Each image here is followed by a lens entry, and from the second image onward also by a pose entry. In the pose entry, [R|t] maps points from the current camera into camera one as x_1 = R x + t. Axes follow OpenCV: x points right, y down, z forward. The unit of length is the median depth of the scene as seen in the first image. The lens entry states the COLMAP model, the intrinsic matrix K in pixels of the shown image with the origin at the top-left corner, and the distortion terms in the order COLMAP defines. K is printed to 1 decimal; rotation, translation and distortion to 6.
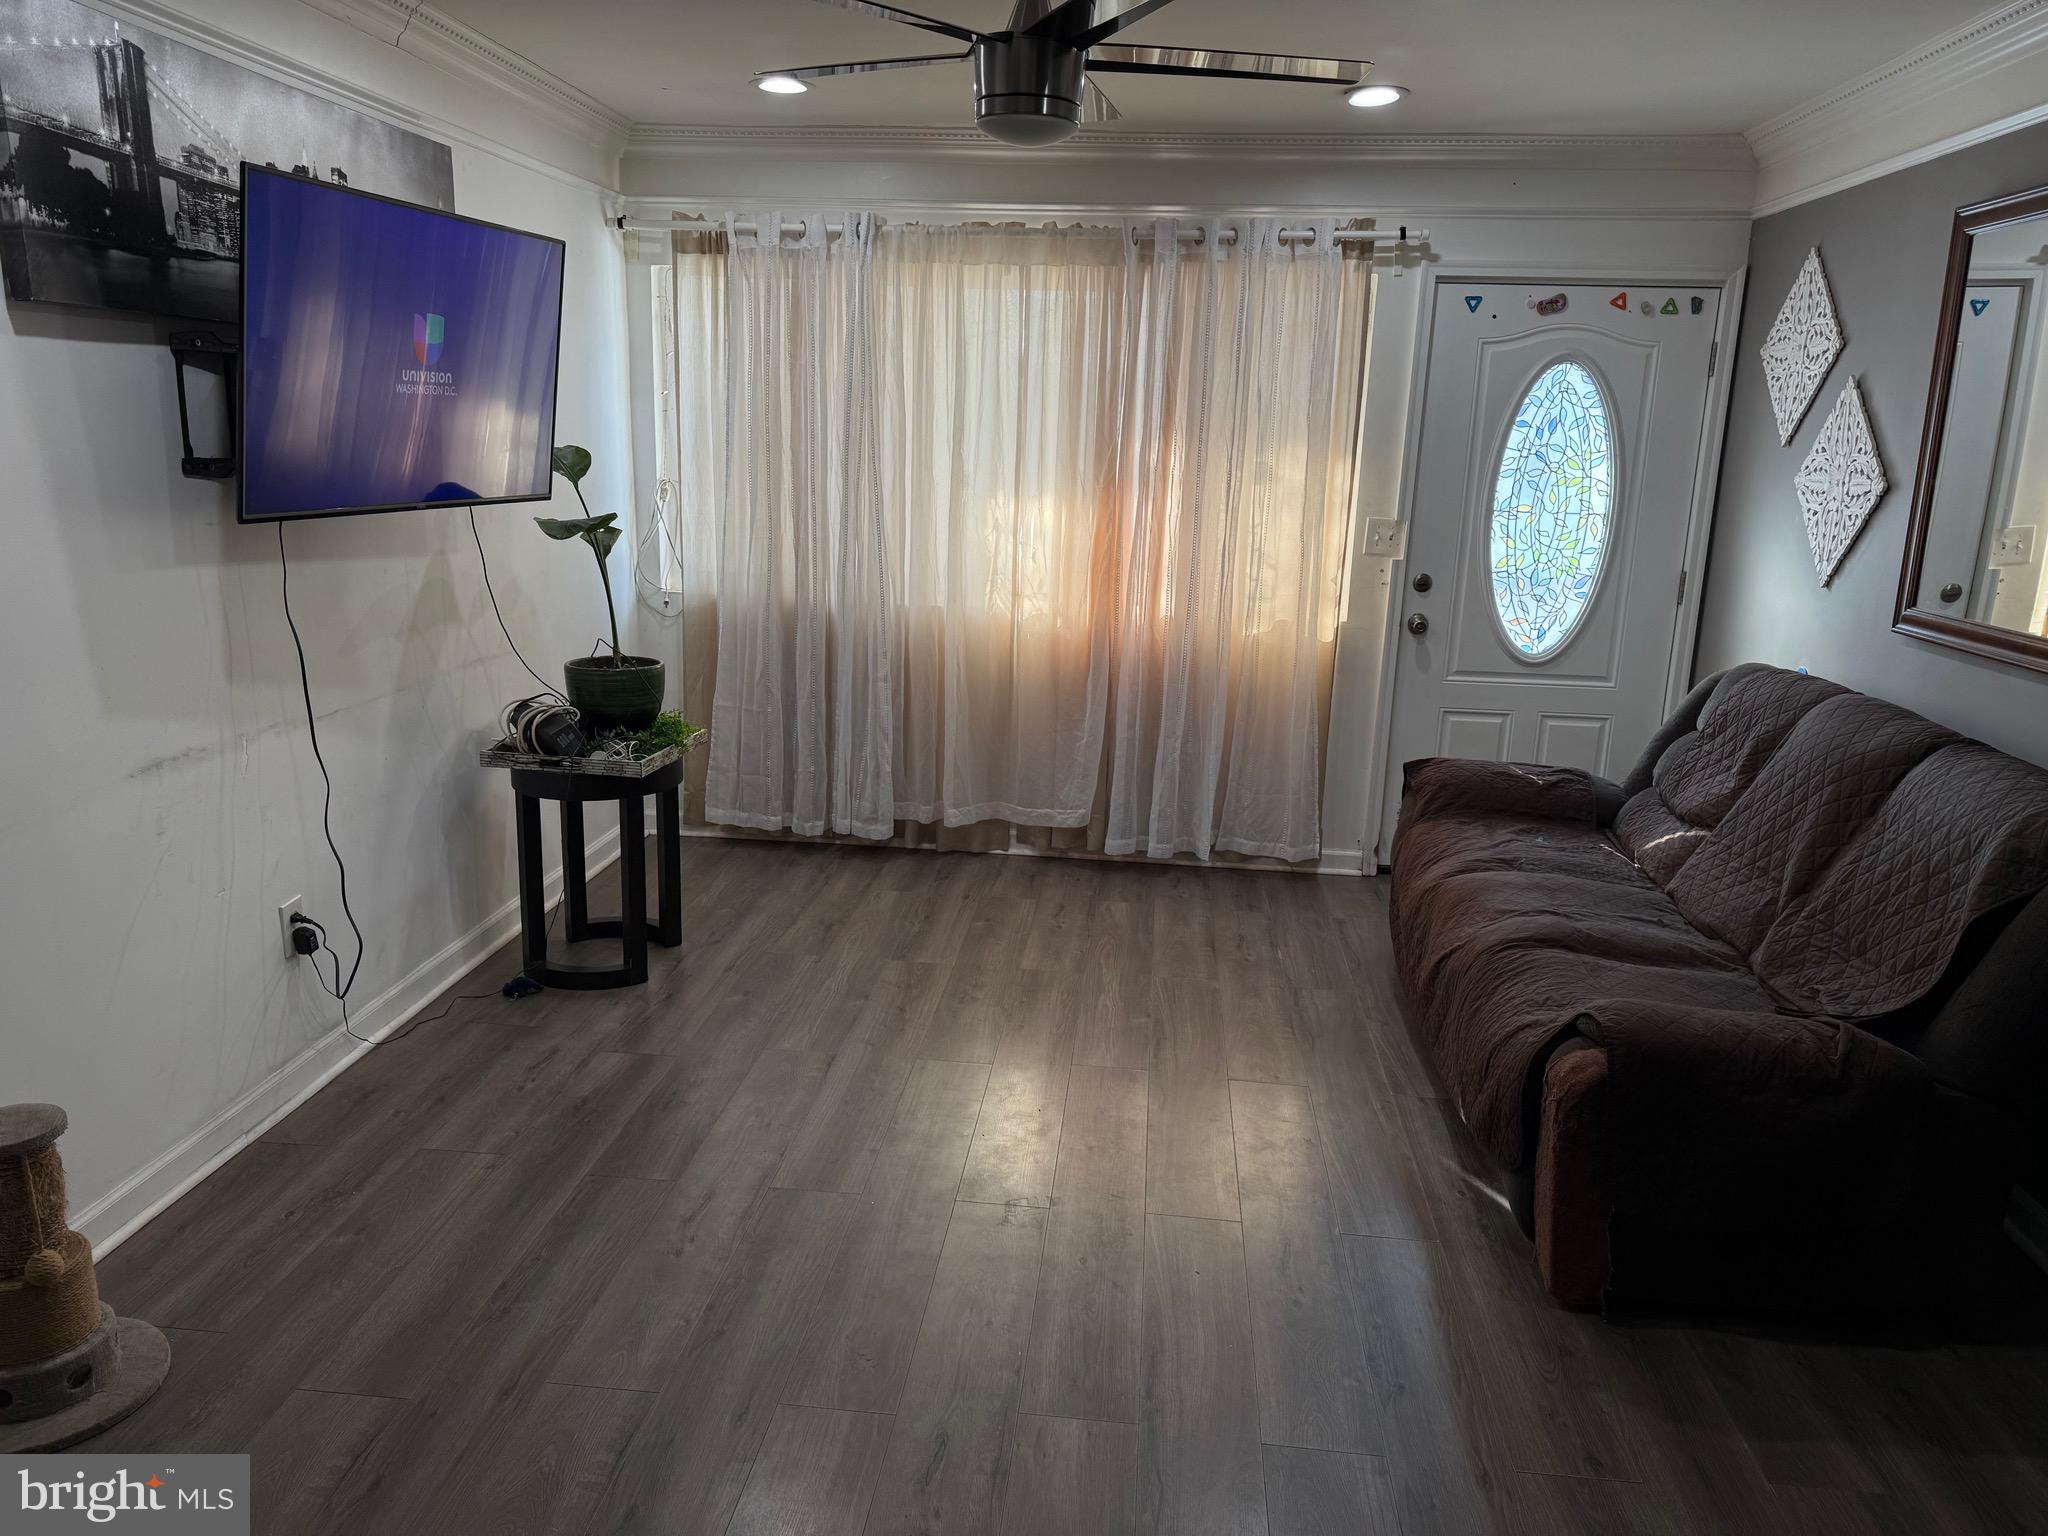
lens RADIAL K [[1439.3, 0, 1021.3], [0, 1439.3, 766.3], [0, 0, 1]] dist [0.071163, -0.089369]
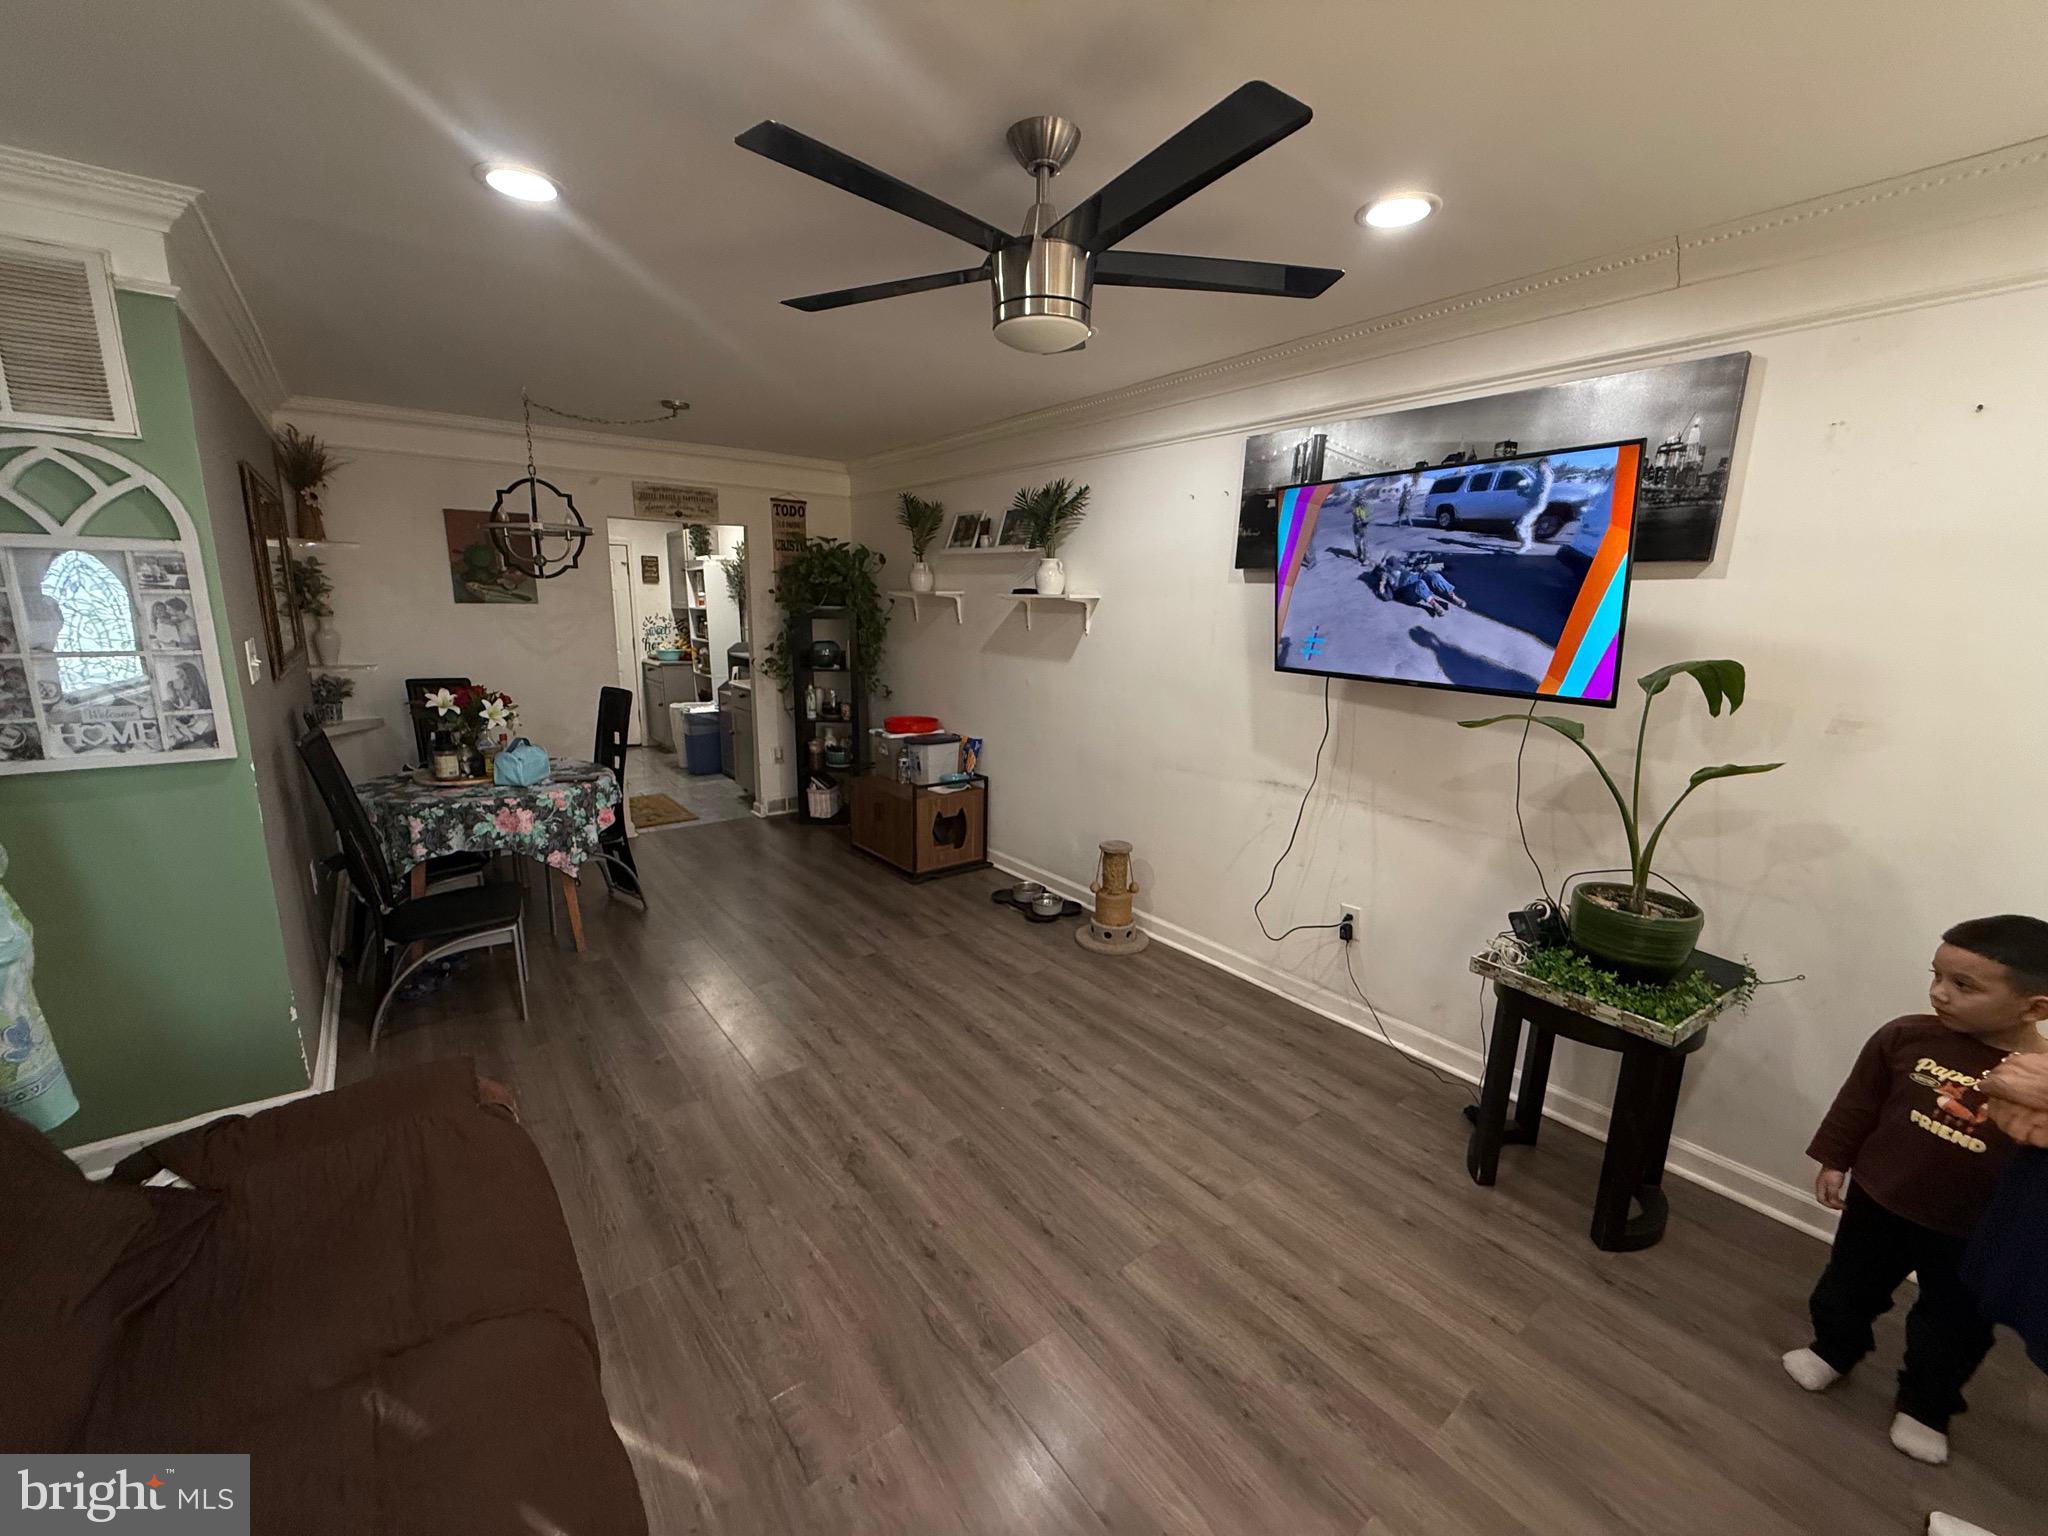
lens RADIAL K [[815.3, 0, 1017.8], [0, 815.3, 768.1], [0, 0, 1]] dist [-0.002189, 0.000318]
pose [[-0.730363, 0.092897, -0.676712, 0.311756], [-0.198569, 0.919047, 0.340476, -0.233308], [0.653559, 0.383045, -0.652792, 1.024534]]
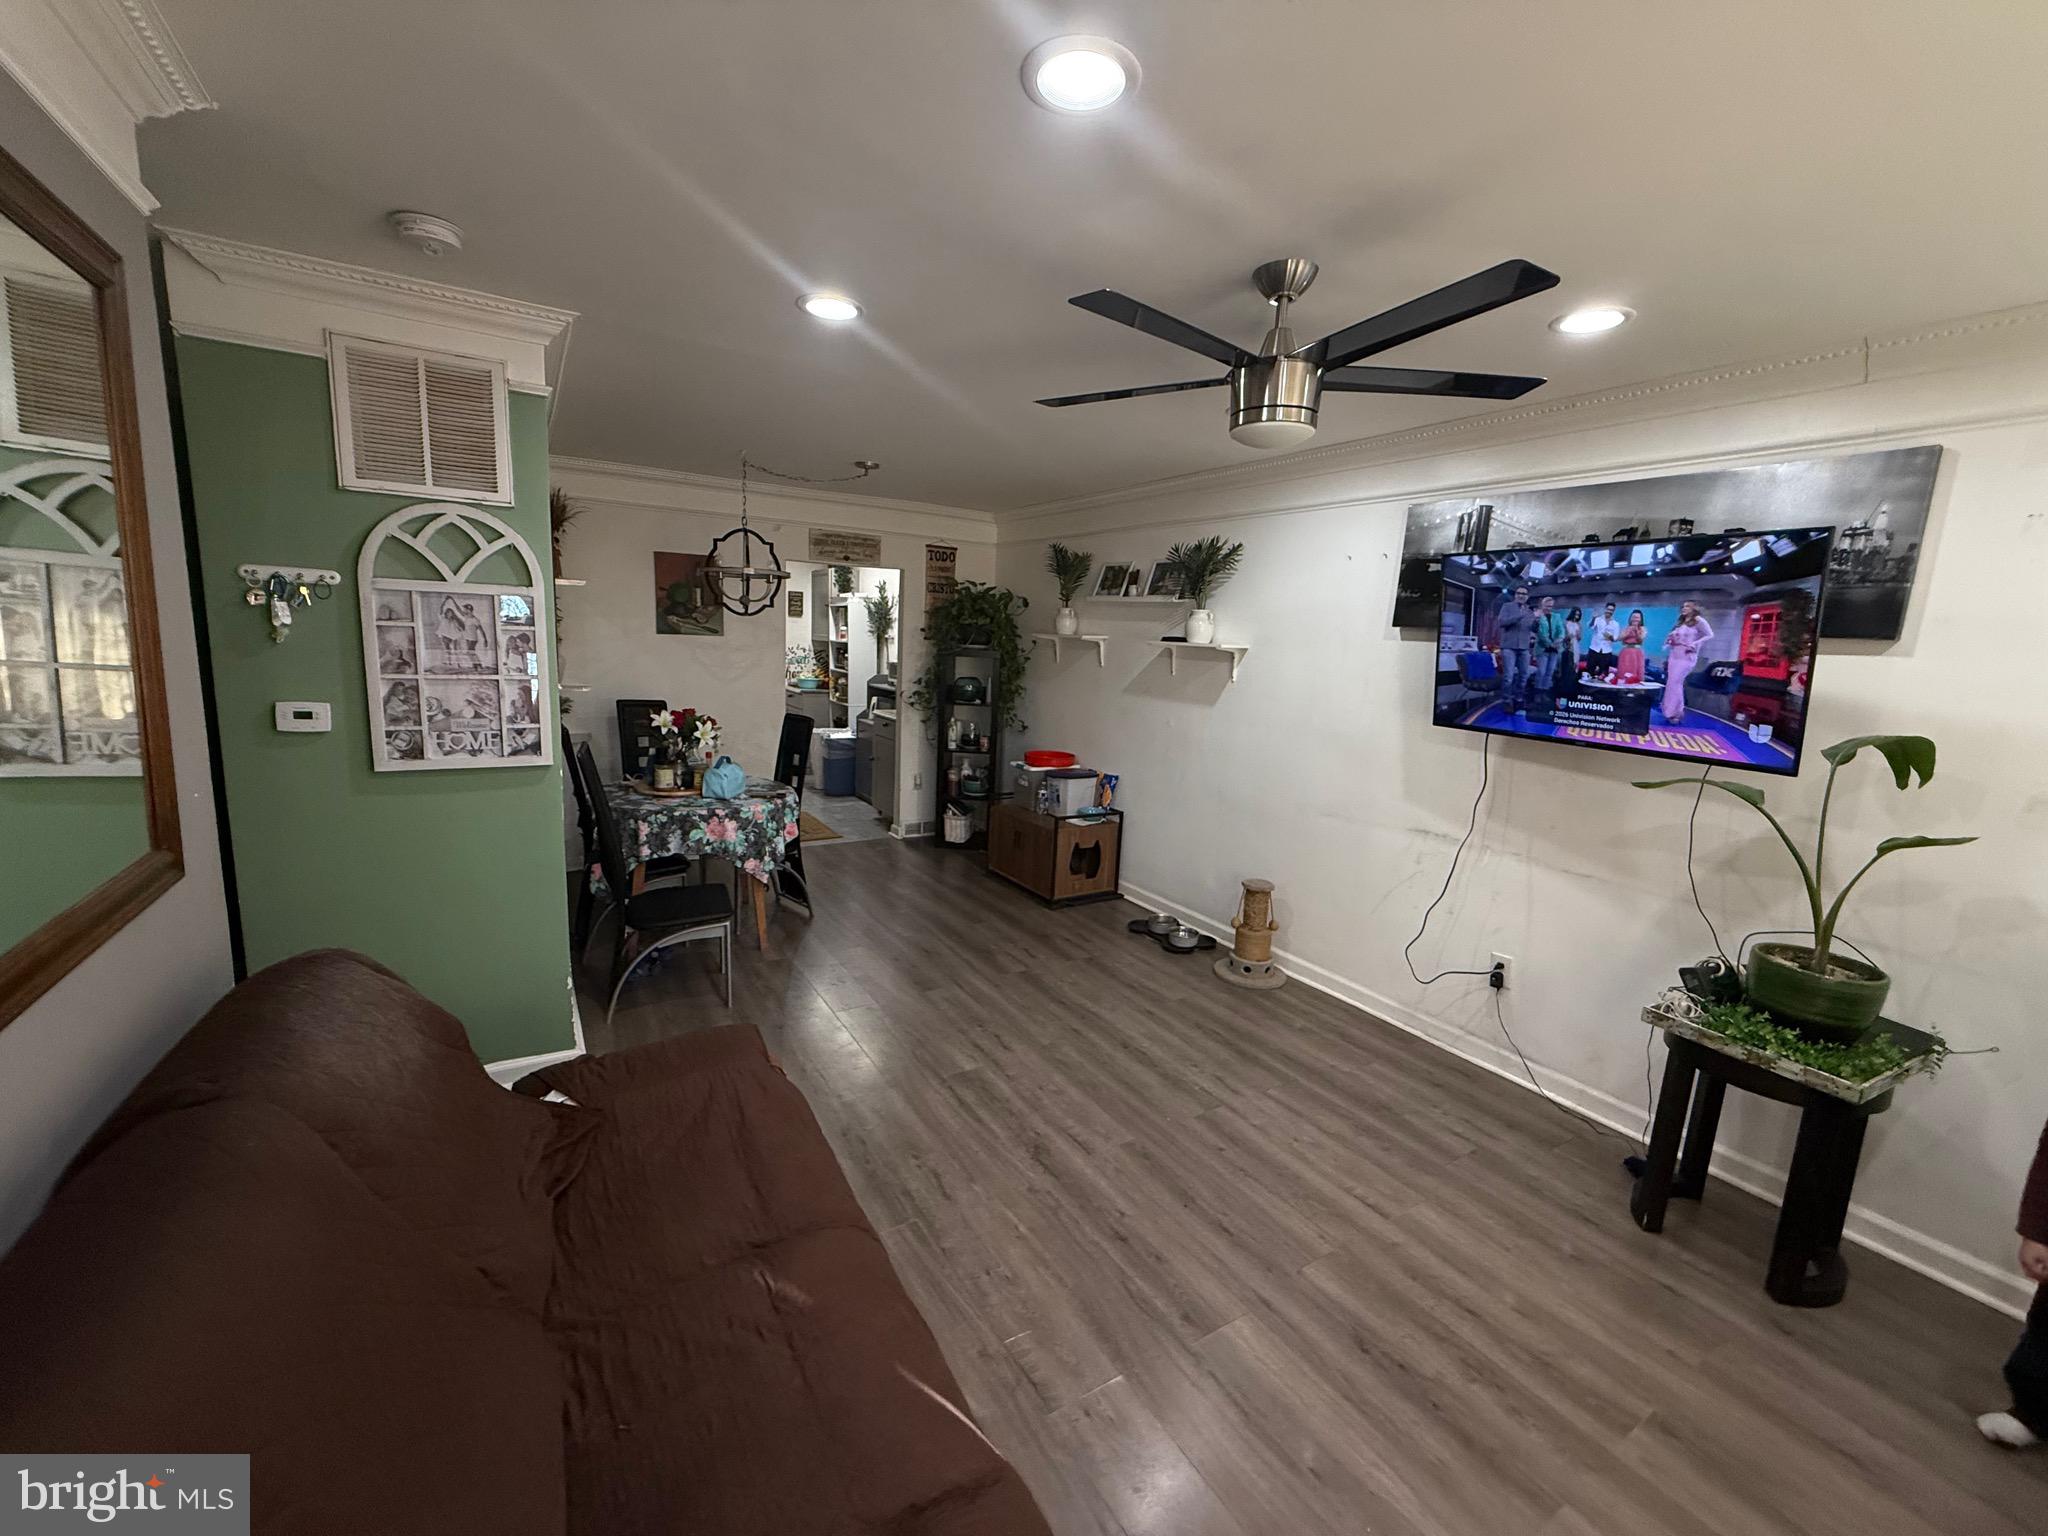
lens RADIAL K [[816.1, 0, 1018.6], [0, 816.1, 767.1], [0, 0, 1]] dist [0.000285, -0.000210]
pose [[-0.796917, 0.028894, -0.603398, 0.418950], [-0.209445, 0.923682, 0.320849, -0.239234], [0.566618, 0.382069, -0.730046, 1.021199]]
